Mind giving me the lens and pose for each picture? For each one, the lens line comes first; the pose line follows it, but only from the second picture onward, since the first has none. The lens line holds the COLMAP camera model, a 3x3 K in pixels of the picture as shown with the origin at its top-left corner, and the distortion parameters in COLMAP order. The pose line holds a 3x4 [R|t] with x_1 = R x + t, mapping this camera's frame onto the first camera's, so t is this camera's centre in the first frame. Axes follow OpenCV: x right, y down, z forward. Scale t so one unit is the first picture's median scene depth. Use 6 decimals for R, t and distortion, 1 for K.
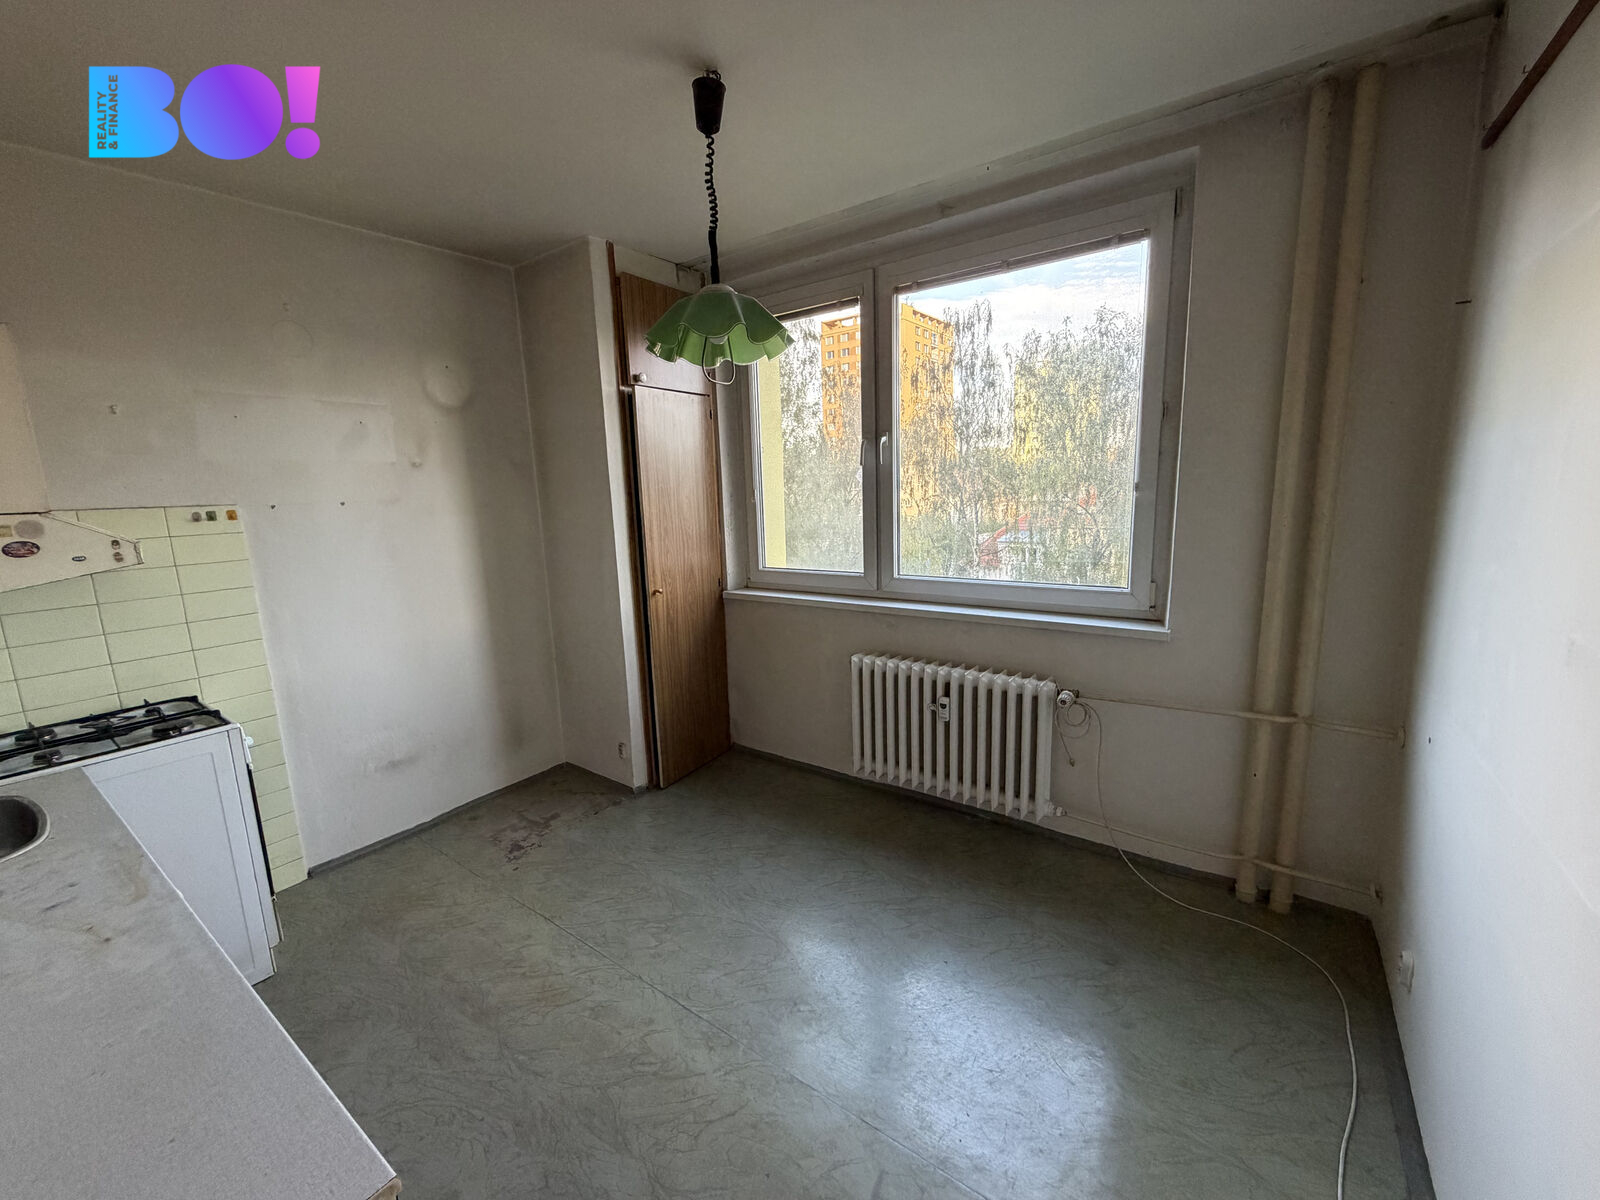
lens RADIAL K [[637.7, 0, 797.5], [0, 637.7, 598.4], [0, 0, 1]] dist [-0.000947, 0.000336]
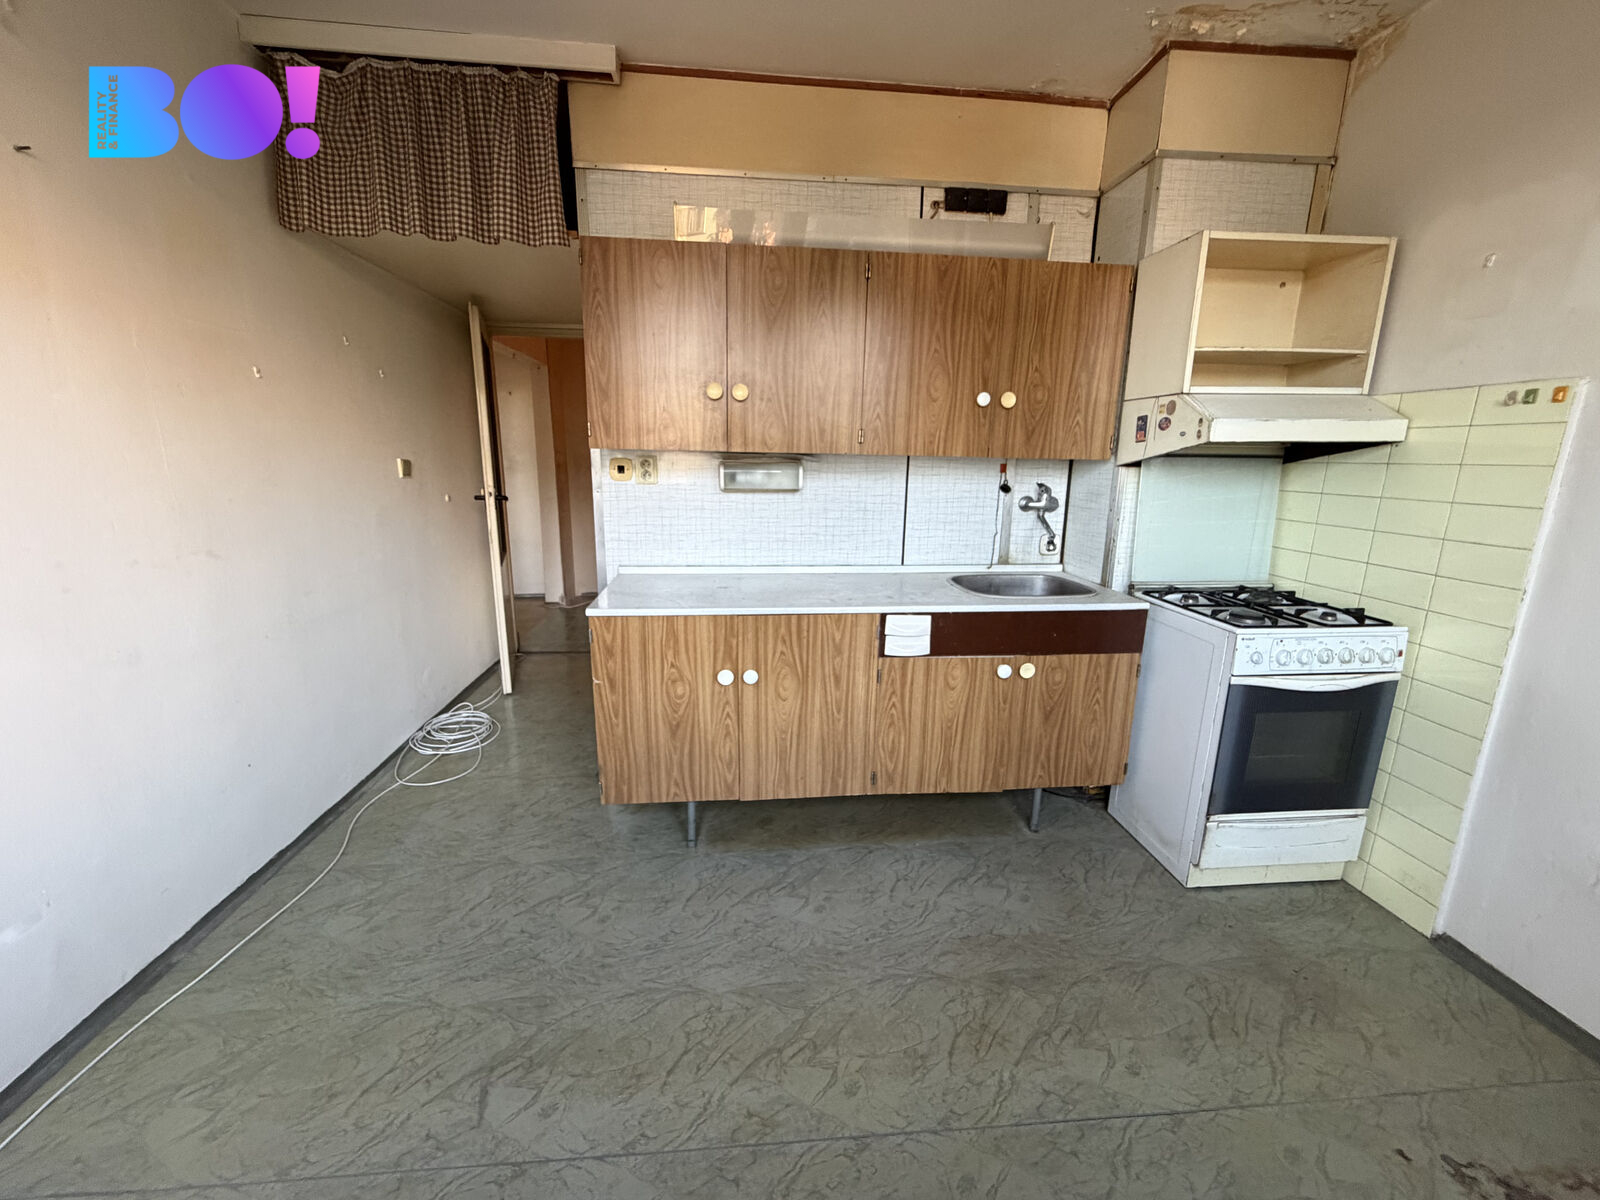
lens RADIAL K [[637.7, 0, 797.1], [0, 637.7, 599.0], [0, 0, 1]] dist [-0.000947, 0.000336]
pose [[-0.754073, 0.168185, -0.634892, 0.124724], [-0.100383, 0.925789, 0.364471, -0.082042], [0.649074, 0.338570, -0.681230, 0.862853]]
